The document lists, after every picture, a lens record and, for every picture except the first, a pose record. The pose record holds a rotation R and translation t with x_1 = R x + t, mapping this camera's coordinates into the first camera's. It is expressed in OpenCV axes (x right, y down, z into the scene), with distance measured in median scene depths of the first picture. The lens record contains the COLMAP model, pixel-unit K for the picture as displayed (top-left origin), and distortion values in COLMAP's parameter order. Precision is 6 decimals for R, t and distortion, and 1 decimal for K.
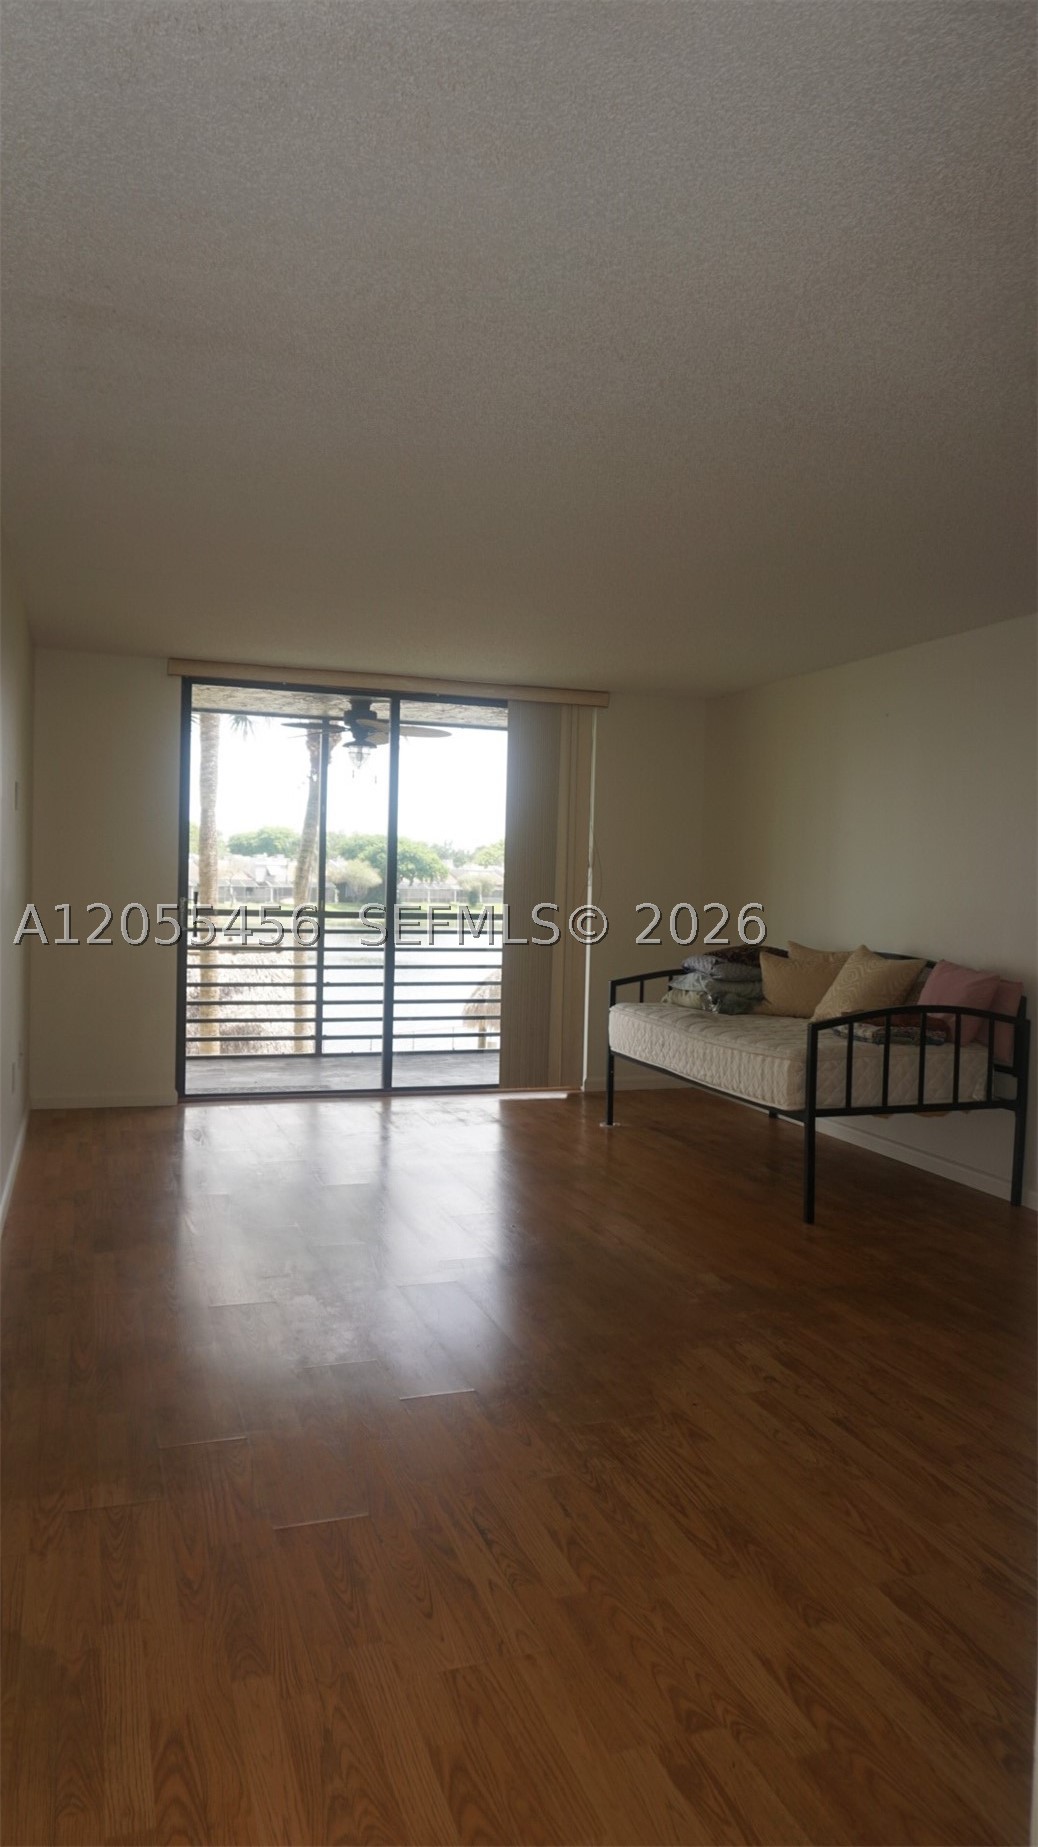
lens RADIAL K [[1234.4, 0, 511.5], [0, 1234.4, 922.6], [0, 0, 1]] dist [-0.053821, 0.045558]
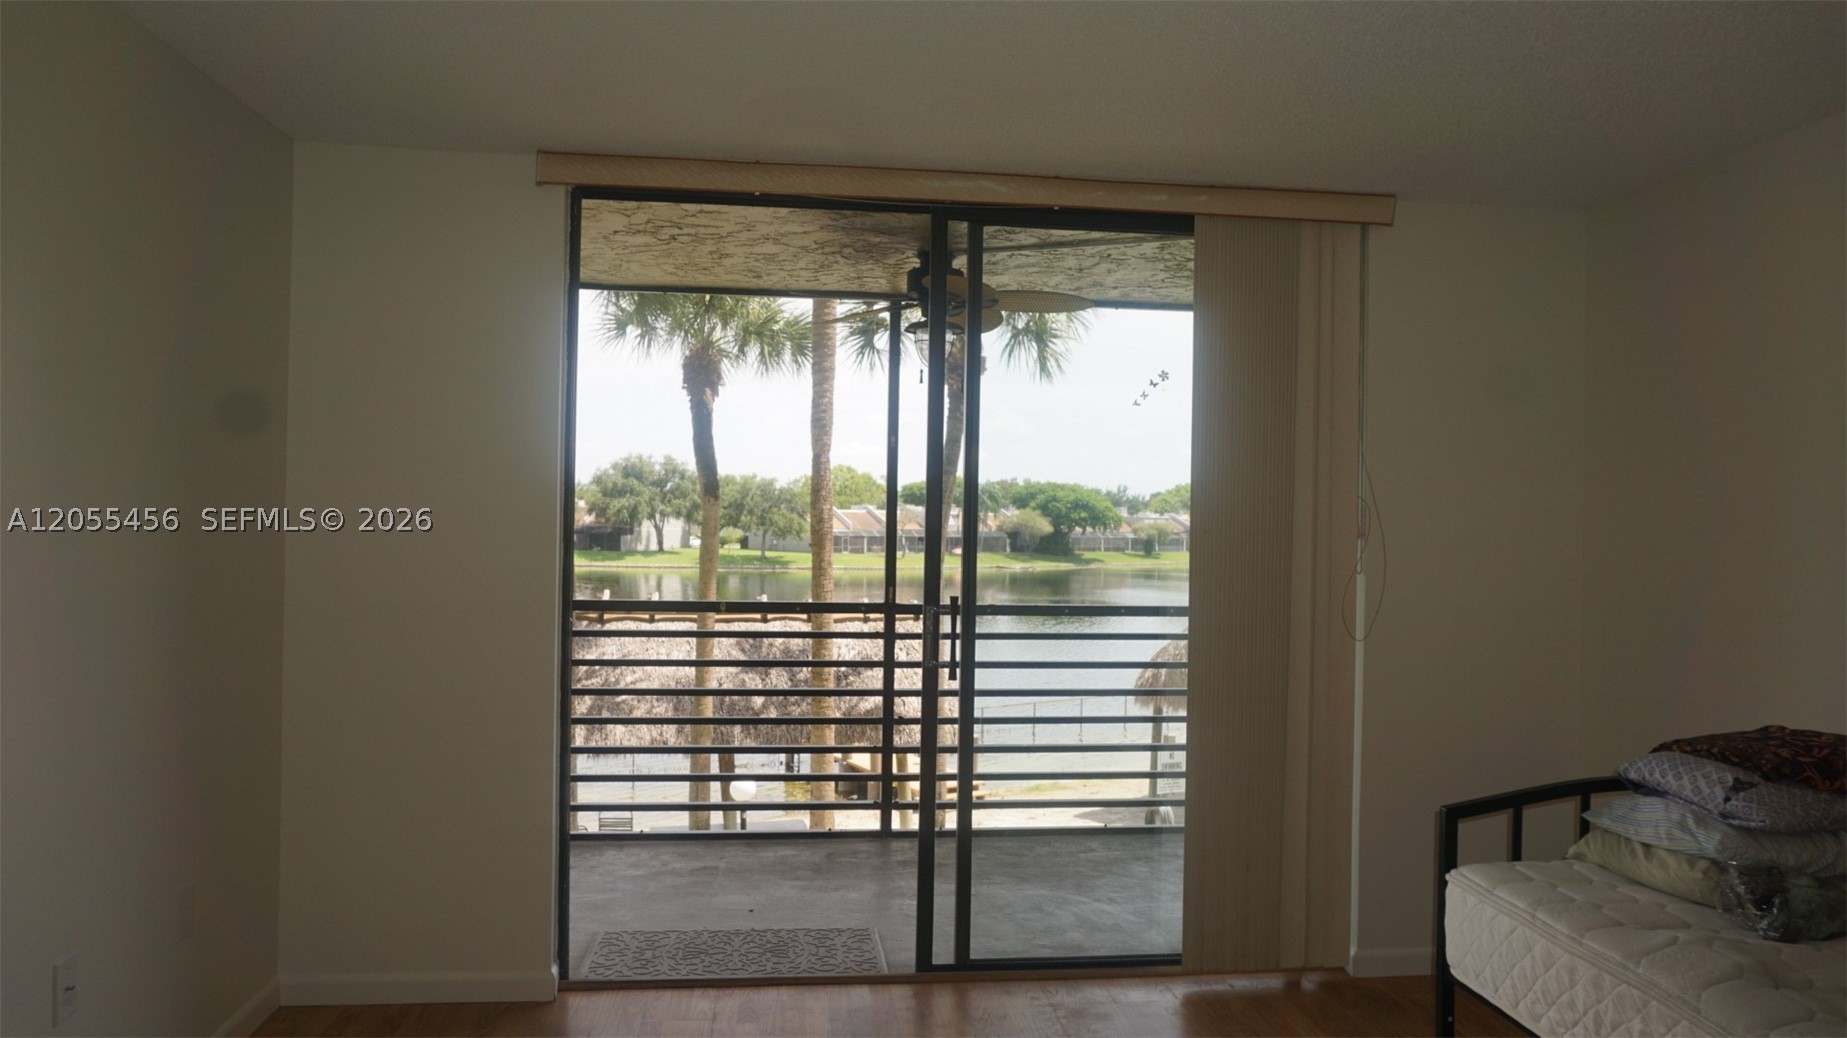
lens RADIAL K [[1234.4, 0, 917.7], [0, 1234.4, 517.8], [0, 0, 1]] dist [-0.053821, 0.045558]
pose [[0.976611, -0.010275, -0.214769, -0.004830], [0.001077, 0.999079, -0.042900, -0.025233], [0.215012, 0.041666, 0.975722, 0.380418]]
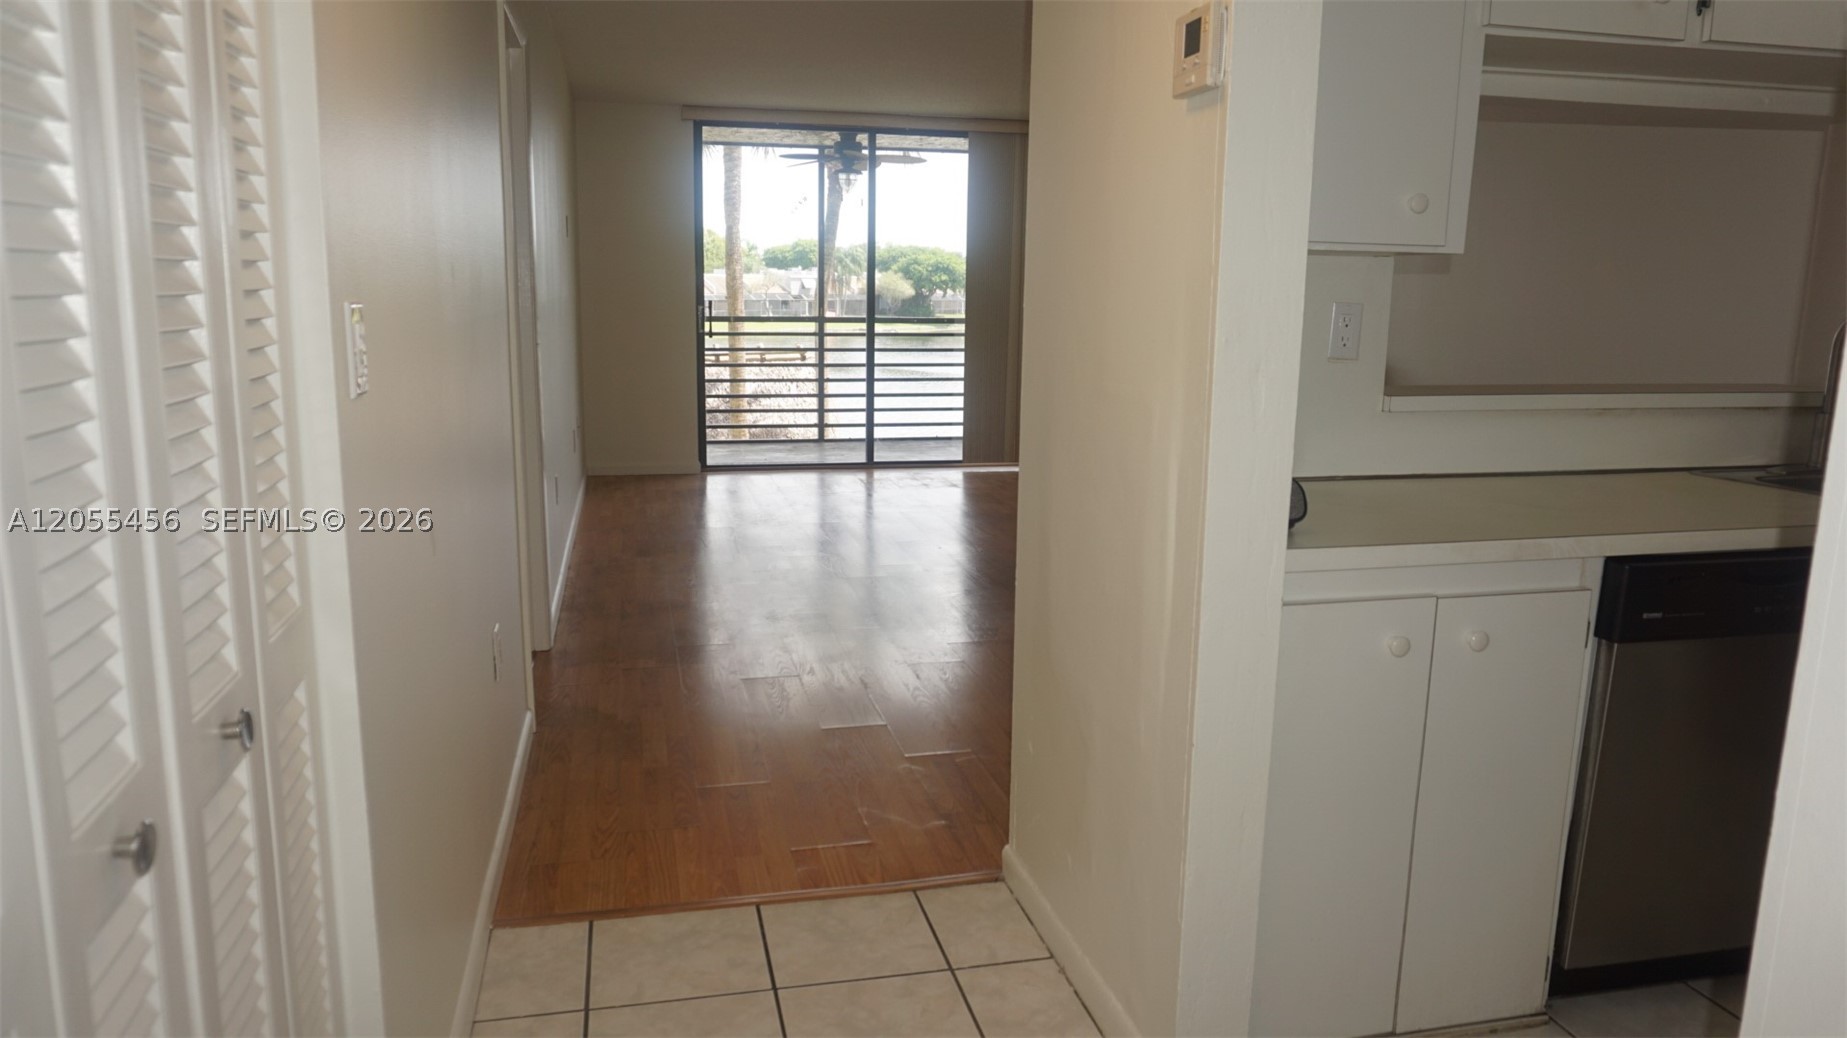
lens RADIAL K [[1234.4, 0, 917.7], [0, 1234.4, 517.8], [0, 0, 1]] dist [-0.053821, 0.045558]
pose [[0.994409, 0.006799, -0.105377, 0.061305], [0.008755, 0.989181, 0.146440, 0.008623], [0.105233, -0.146544, 0.983591, -0.166655]]
